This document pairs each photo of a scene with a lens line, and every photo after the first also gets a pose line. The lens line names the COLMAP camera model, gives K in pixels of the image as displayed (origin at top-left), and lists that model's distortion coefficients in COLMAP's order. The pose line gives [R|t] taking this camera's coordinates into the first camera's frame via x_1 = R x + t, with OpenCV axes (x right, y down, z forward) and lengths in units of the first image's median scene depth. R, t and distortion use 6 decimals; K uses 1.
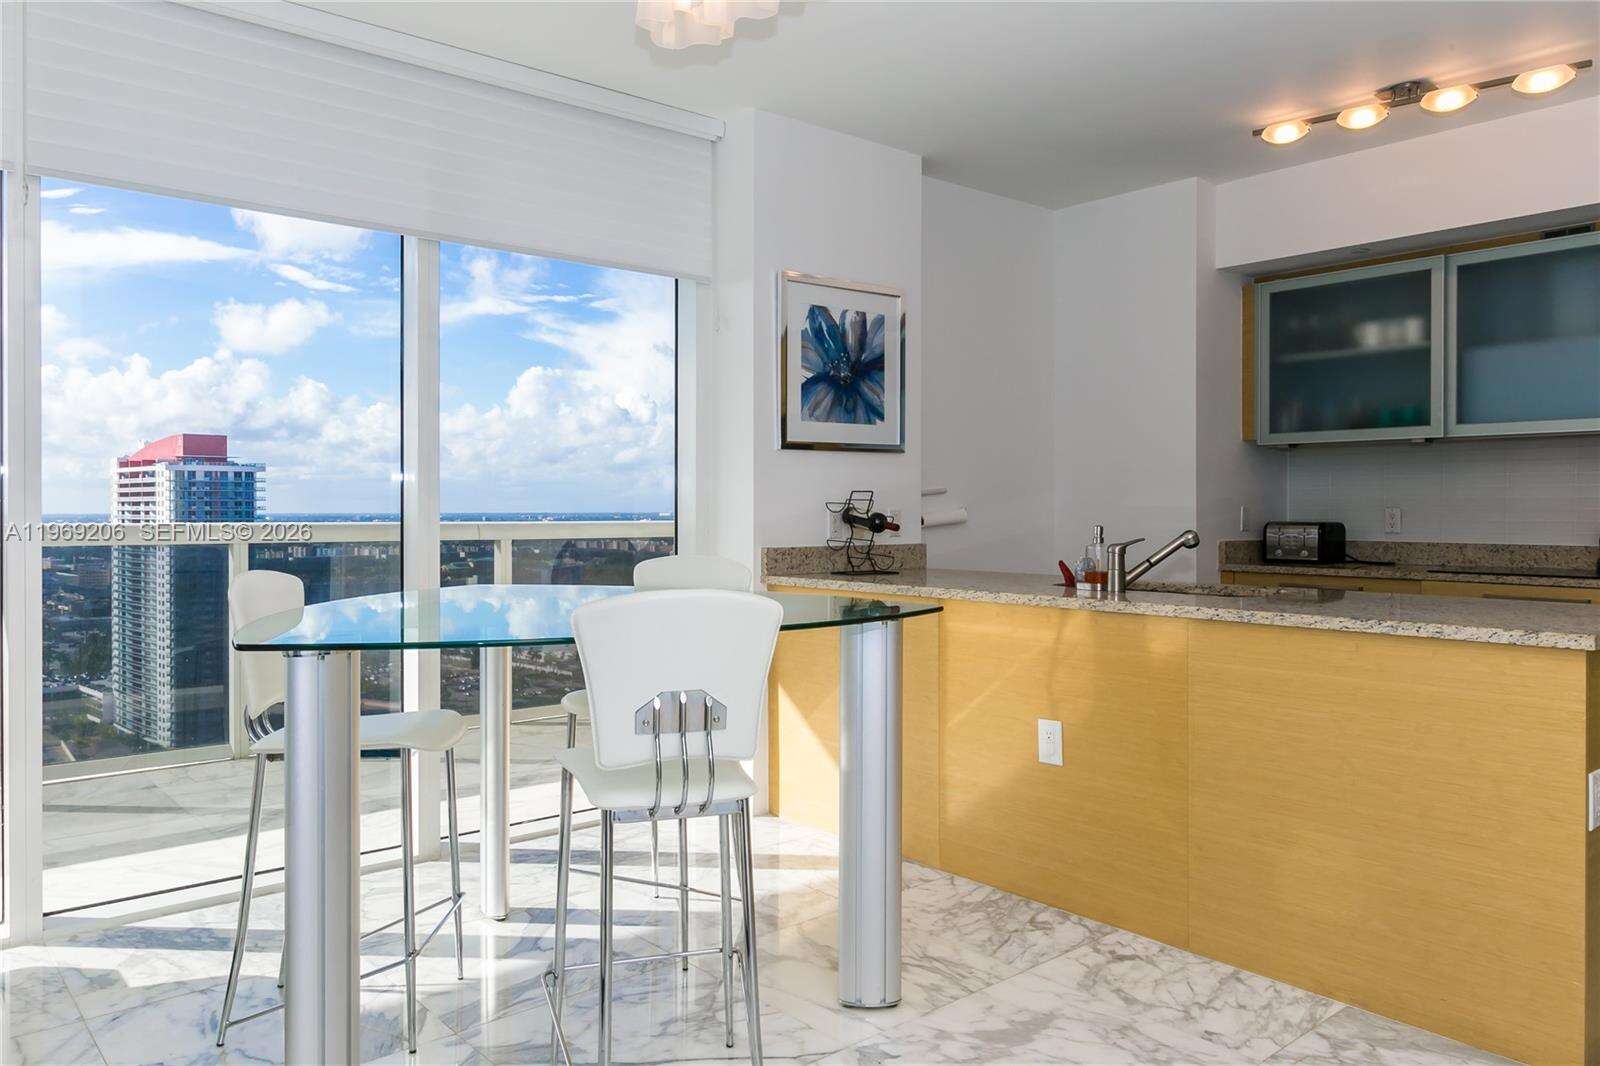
lens RADIAL K [[1207.2, 0, 800.1], [0, 1207.2, 539.5], [0, 0, 1]] dist [-0.014343, -0.008283]
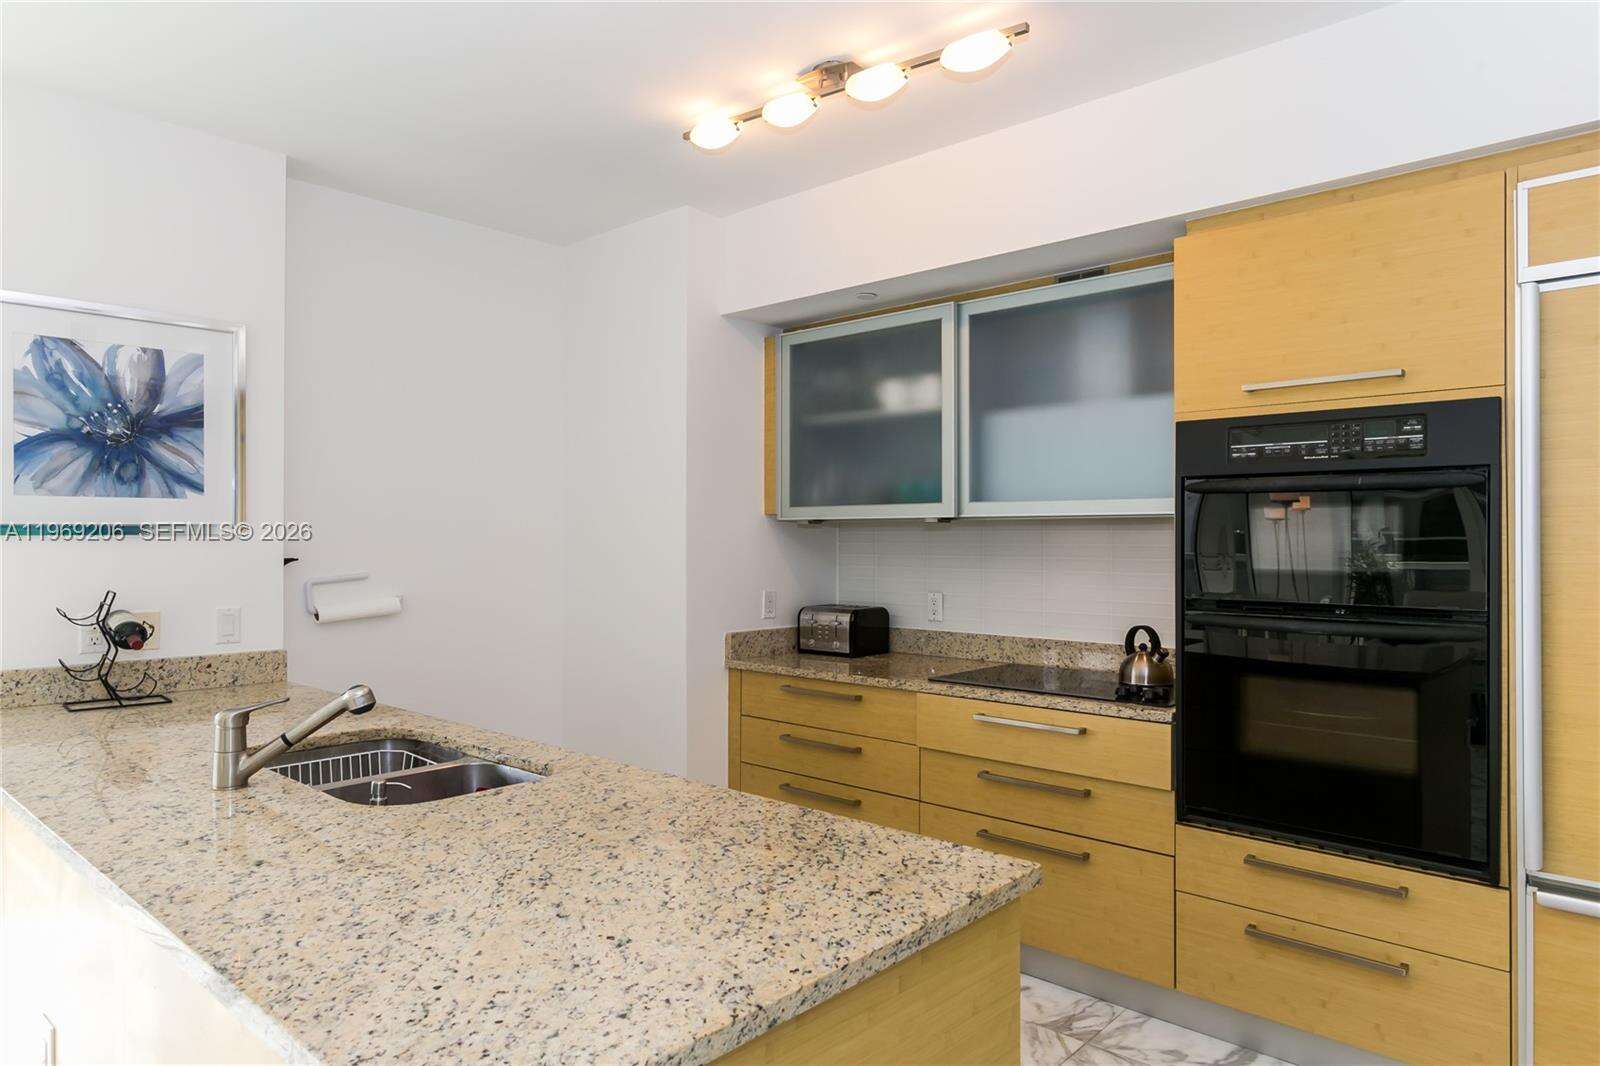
lens RADIAL K [[989.0, 0, 795.7], [0, 989.0, 532.5], [0, 0, 1]] dist [-0.030077, -0.001059]
pose [[0.994019, 0.007731, 0.108936, 0.357345], [-0.004116, 0.999435, -0.033364, -0.051872], [-0.109132, 0.032716, 0.993489, 0.331869]]
